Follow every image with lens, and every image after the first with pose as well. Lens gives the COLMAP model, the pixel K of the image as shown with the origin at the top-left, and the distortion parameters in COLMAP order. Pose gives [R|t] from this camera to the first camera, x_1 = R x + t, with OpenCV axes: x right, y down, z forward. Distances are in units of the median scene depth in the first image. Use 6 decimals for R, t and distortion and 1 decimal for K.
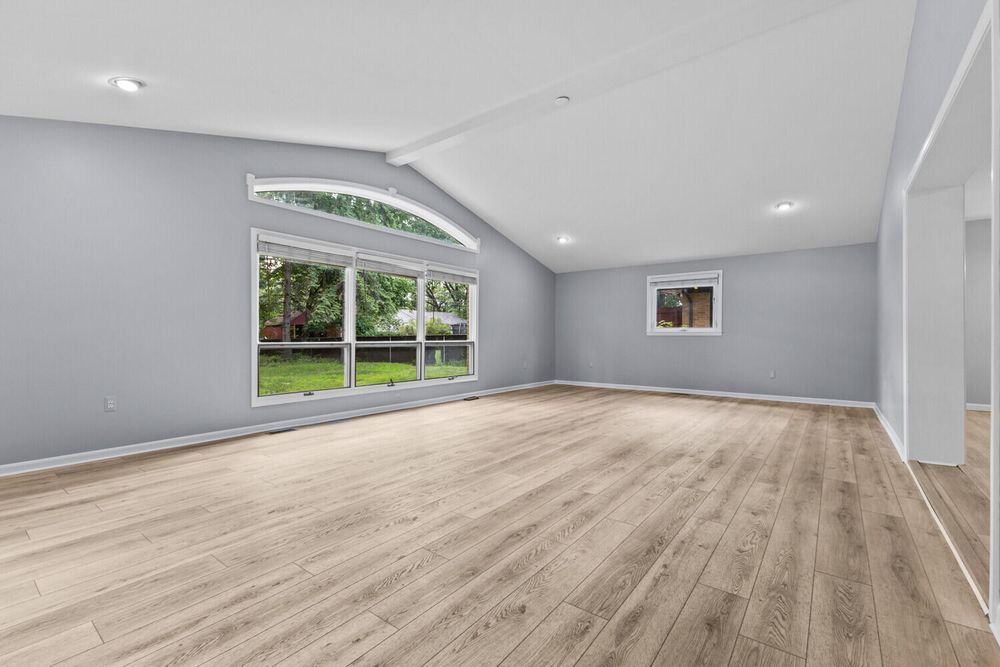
lens RADIAL K [[435.6, 0, 497.4], [0, 435.6, 338.9], [0, 0, 1]] dist [0.006813, 0.000206]
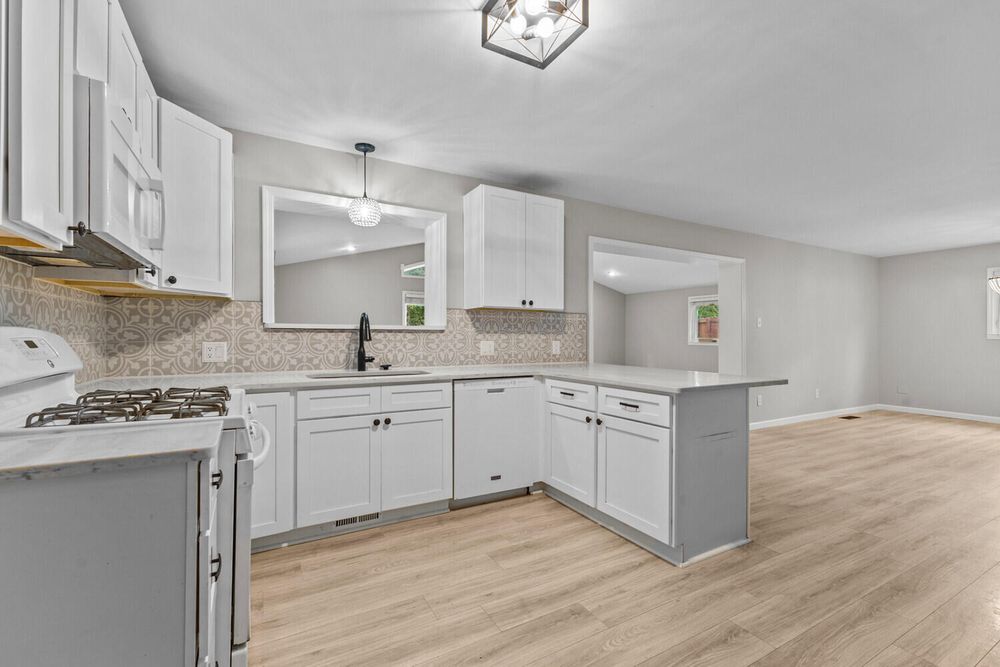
lens RADIAL K [[435.6, 0, 497.4], [0, 435.6, 338.9], [0, 0, 1]] dist [0.006813, 0.000206]
pose [[0.914170, 0.006186, -0.405284, 0.415901], [-0.005946, 0.999981, 0.001851, -0.028671], [0.405287, 0.000718, 0.914189, -0.415573]]
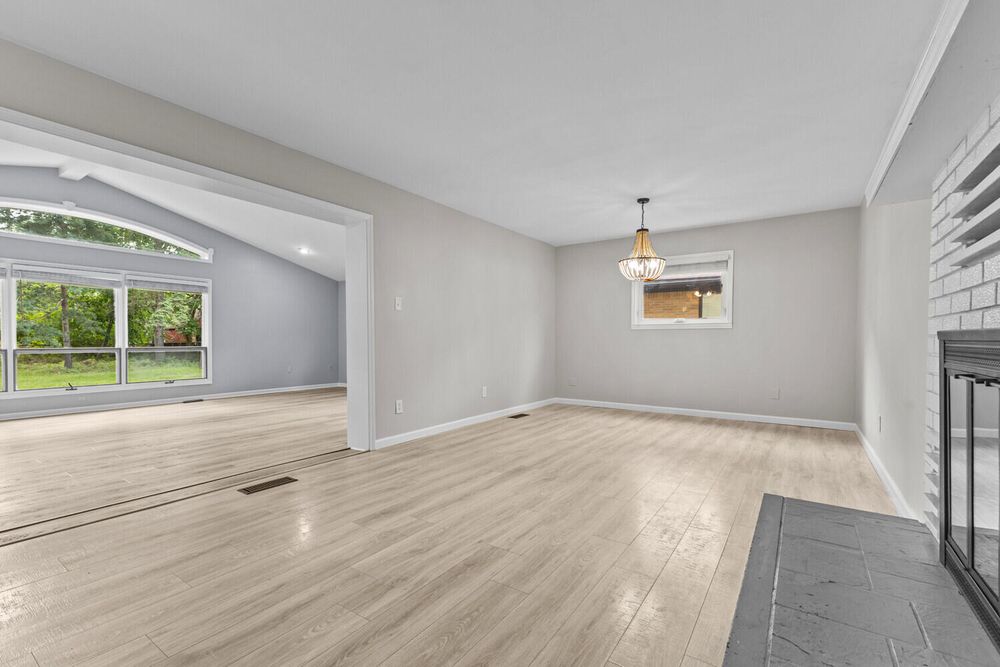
lens RADIAL K [[439.8, 0, 500.8], [0, 439.8, 346.6], [0, 0, 1]] dist [0.011543, 0.000006]
pose [[0.998884, -0.001017, 0.047218, 0.643814], [0.000433, 0.999923, 0.012392, -0.008082], [-0.047227, -0.012358, 0.998808, -0.107872]]
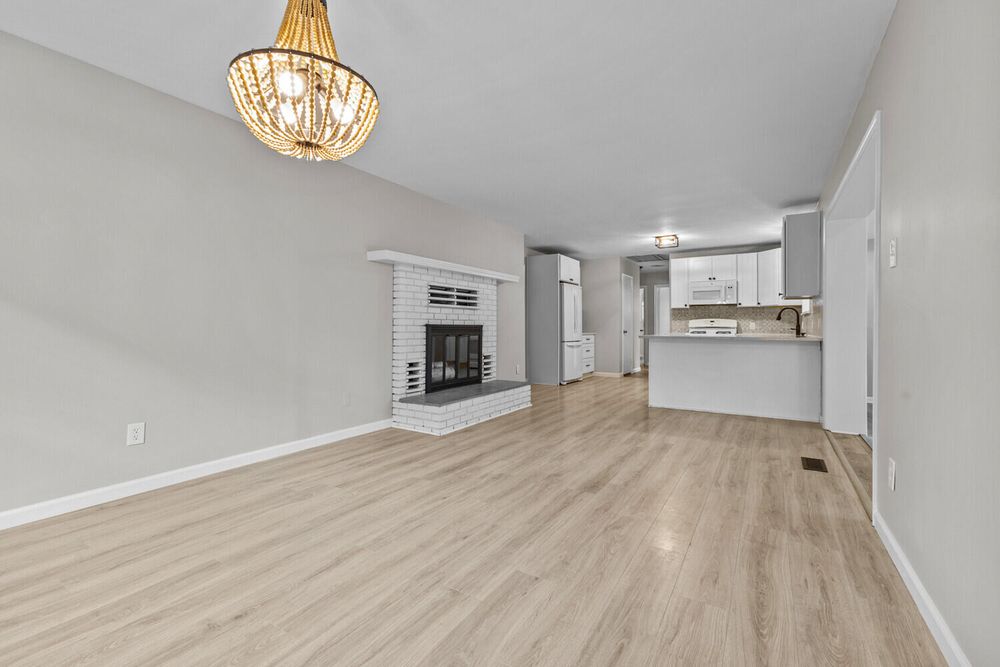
lens RADIAL K [[434.1, 0, 501.2], [0, 434.1, 322.0], [0, 0, 1]] dist [0.010862, -0.000031]
pose [[-0.995390, -0.005969, -0.095727, 0.810528], [-0.005330, 0.999962, -0.006932, -0.011946], [0.095765, -0.006390, -0.995384, 0.771211]]
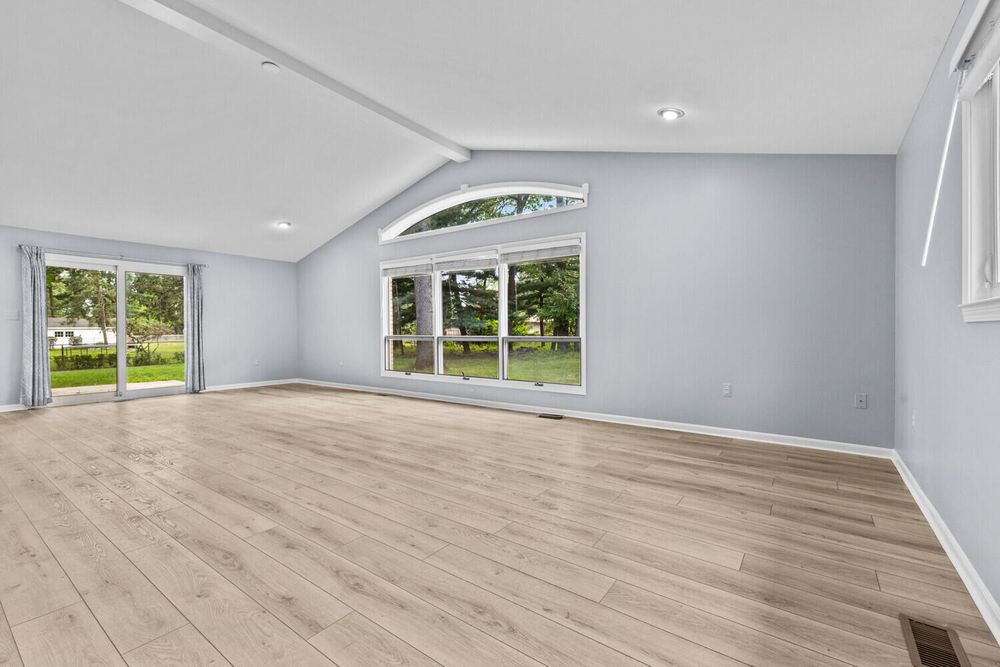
lens RADIAL K [[449.6, 0, 476.5], [0, 449.6, 335.9], [0, 0, 1]] dist [0.000459, -0.000045]
pose [[0.000221, 0.009768, -0.999952, 0.696621], [-0.003009, 0.999948, 0.009767, -0.003359], [0.999995, 0.003007, 0.000250, 0.885413]]
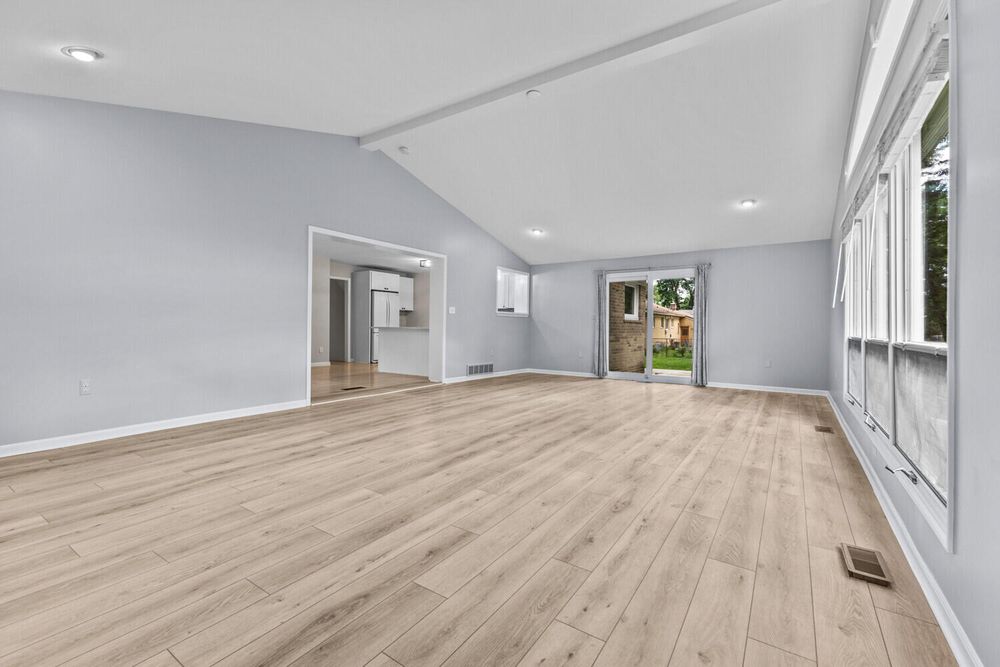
lens RADIAL K [[427.8, 0, 503.3], [0, 427.8, 321.3], [0, 0, 1]] dist [0.003406, -0.000390]
pose [[-0.997939, -0.012740, -0.062896, 0.176475], [-0.012236, 0.999890, -0.008389, -0.003641], [0.062996, -0.007603, -0.997985, 1.261239]]
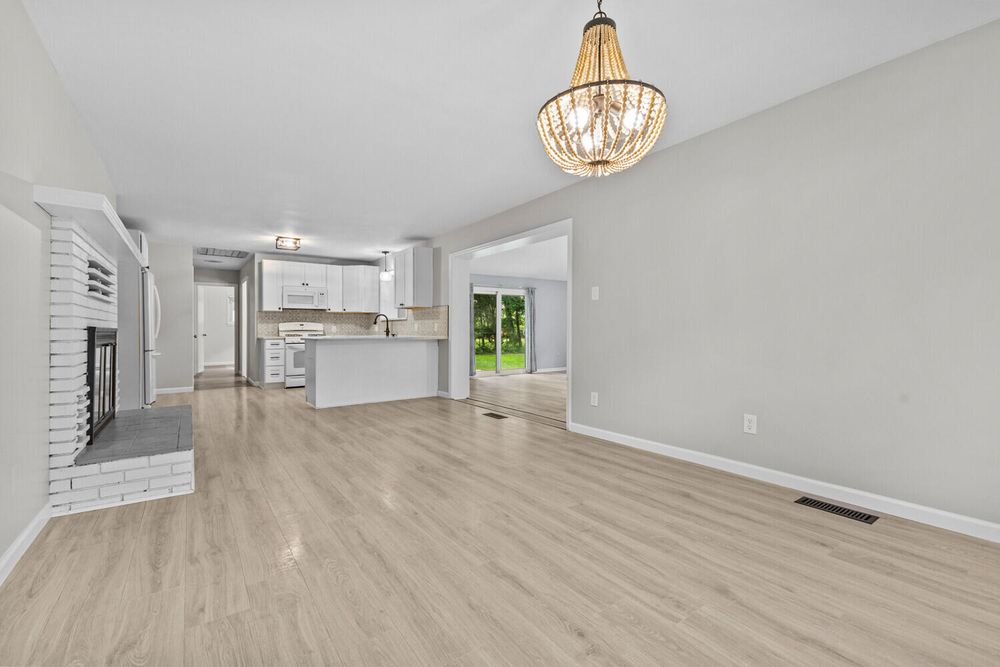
lens RADIAL K [[431.0, 0, 500.5], [0, 431.0, 331.0], [0, 0, 1]] dist [0.009216, -0.000322]
pose [[-0.297205, 0.000988, -0.954813, 1.127448], [-0.001202, 0.999998, 0.001409, -0.009820], [0.954813, 0.001567, -0.297203, 0.564230]]
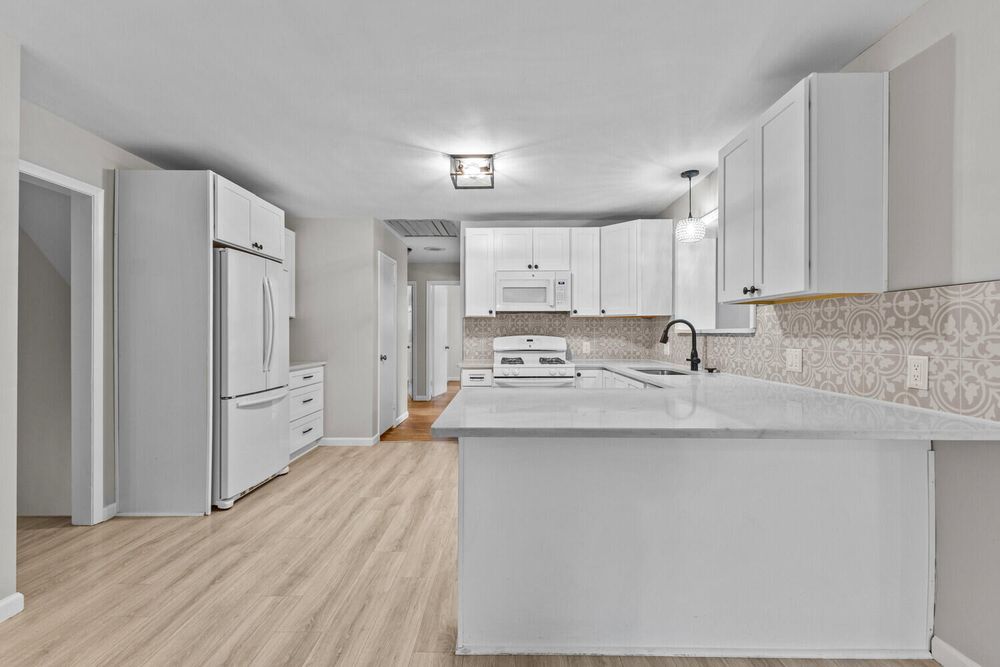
lens RADIAL K [[437.2, 0, 500.5], [0, 437.2, 328.6], [0, 0, 1]] dist [0.009459, -0.000277]
pose [[-0.807661, -0.007506, -0.589599, 0.583592], [-0.004308, 0.999967, -0.006829, -0.037809], [0.589631, -0.002976, -0.807667, 0.202426]]
